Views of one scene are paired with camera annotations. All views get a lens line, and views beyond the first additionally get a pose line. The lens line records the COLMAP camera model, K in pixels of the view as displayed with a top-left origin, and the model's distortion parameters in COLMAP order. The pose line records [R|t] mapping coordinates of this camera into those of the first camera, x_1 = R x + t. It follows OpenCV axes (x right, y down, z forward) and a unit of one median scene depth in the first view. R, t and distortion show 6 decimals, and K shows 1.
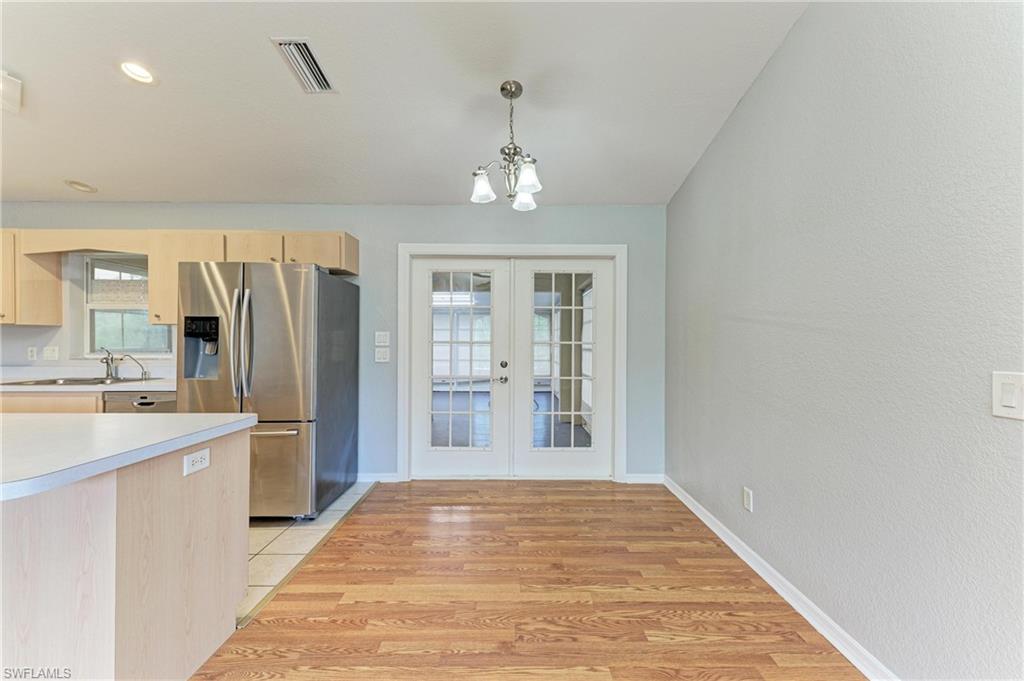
lens RADIAL K [[402.8, 0, 512.9], [0, 402.8, 342.5], [0, 0, 1]] dist [0.014600, -0.003789]
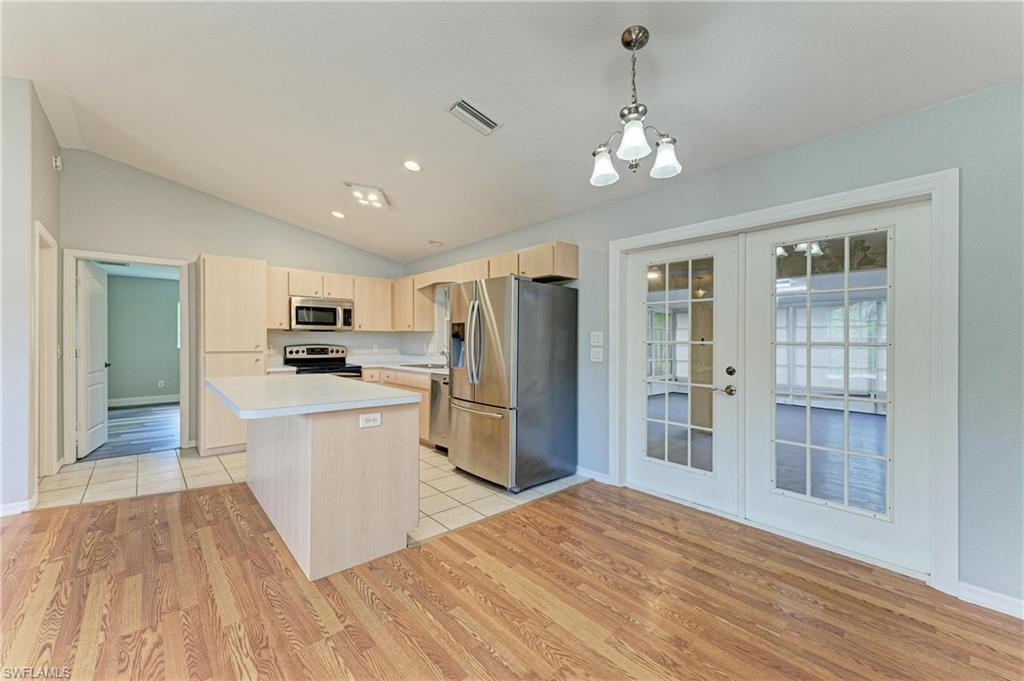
lens RADIAL K [[402.8, 0, 512.2], [0, 402.8, 342.3], [0, 0, 1]] dist [0.014600, -0.003789]
pose [[0.663801, 0.003052, -0.747903, 0.346408], [-0.005212, 0.999986, -0.000545, 0.001381], [0.747891, 0.004260, 0.663808, 0.201697]]
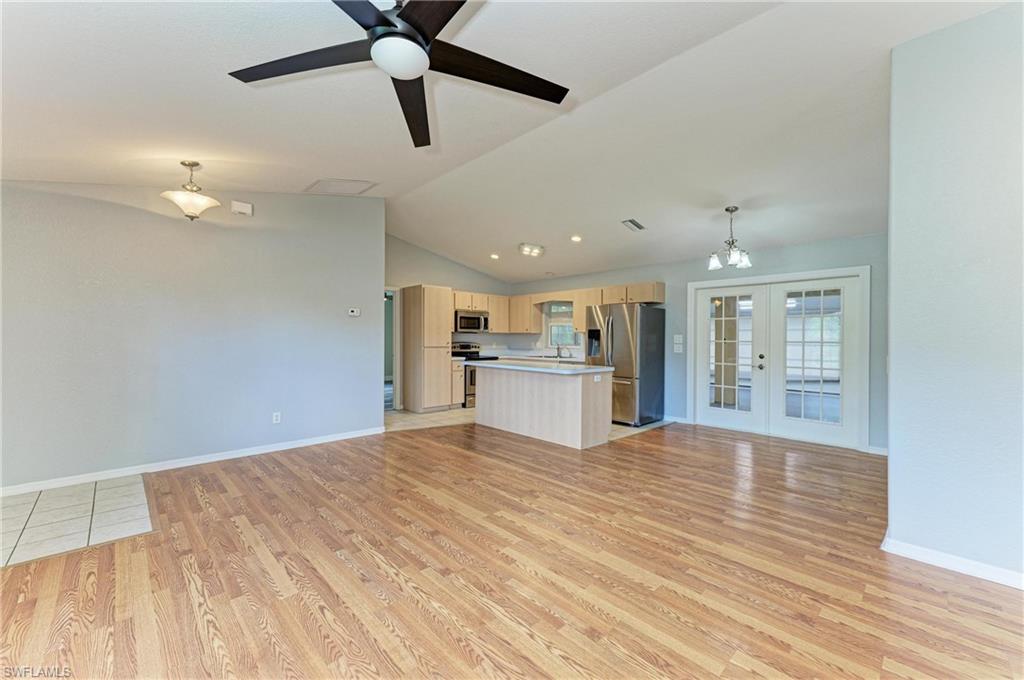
lens RADIAL K [[402.8, 0, 511.6], [0, 402.8, 343.1], [0, 0, 1]] dist [0.014600, -0.003789]
pose [[0.684002, 0.008634, -0.729429, 0.525161], [-0.006144, 0.999963, 0.006075, 0.002574], [0.729454, 0.000326, 0.684030, -0.816878]]
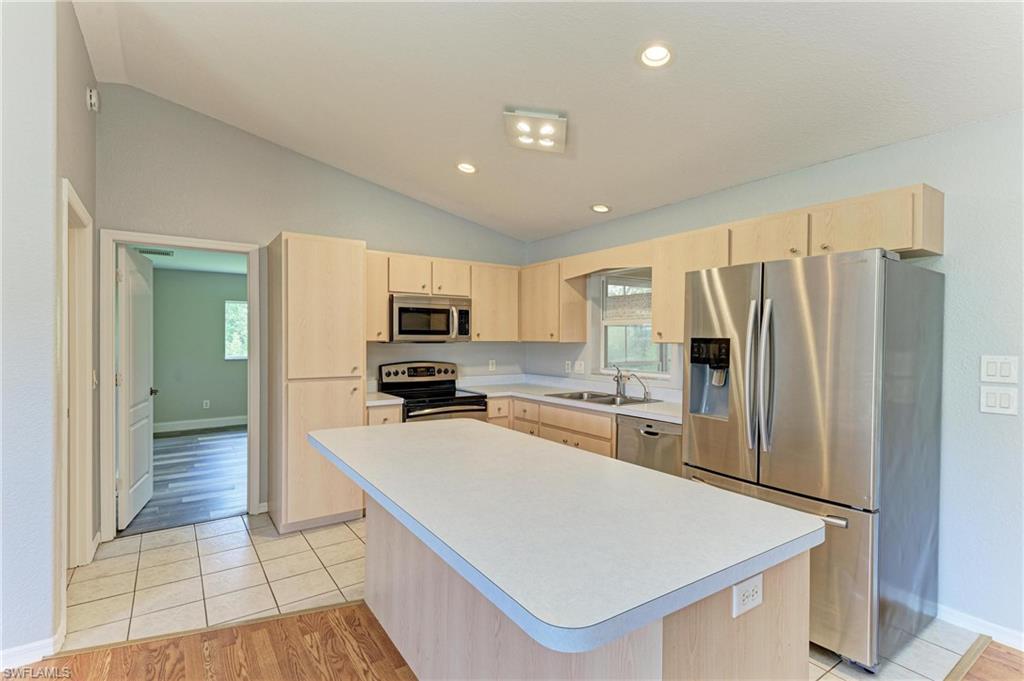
lens RADIAL K [[486.8, 0, 513.2], [0, 486.8, 342.3], [0, 0, 1]] dist [0.012838, -0.002171]
pose [[0.563295, 0.004564, -0.826243, -0.179324], [-0.005459, 0.999983, 0.001802, -0.049827], [0.826237, 0.003495, 0.563311, 0.135597]]
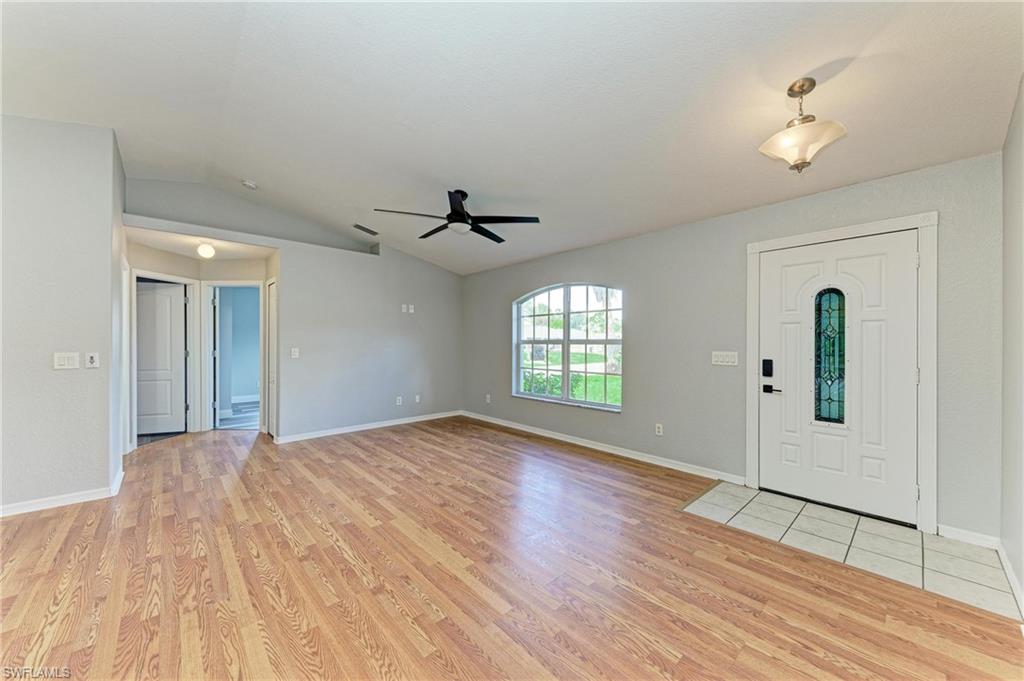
lens RADIAL K [[369.5, 0, 515.7], [0, 369.5, 343.7], [0, 0, 1]] dist [0.008612, -0.002657]
pose [[-0.674880, -0.008324, 0.737880, -1.036160], [-0.003094, 0.999960, 0.008451, -0.009797], [-0.737921, 0.003420, -0.674879, 0.156381]]
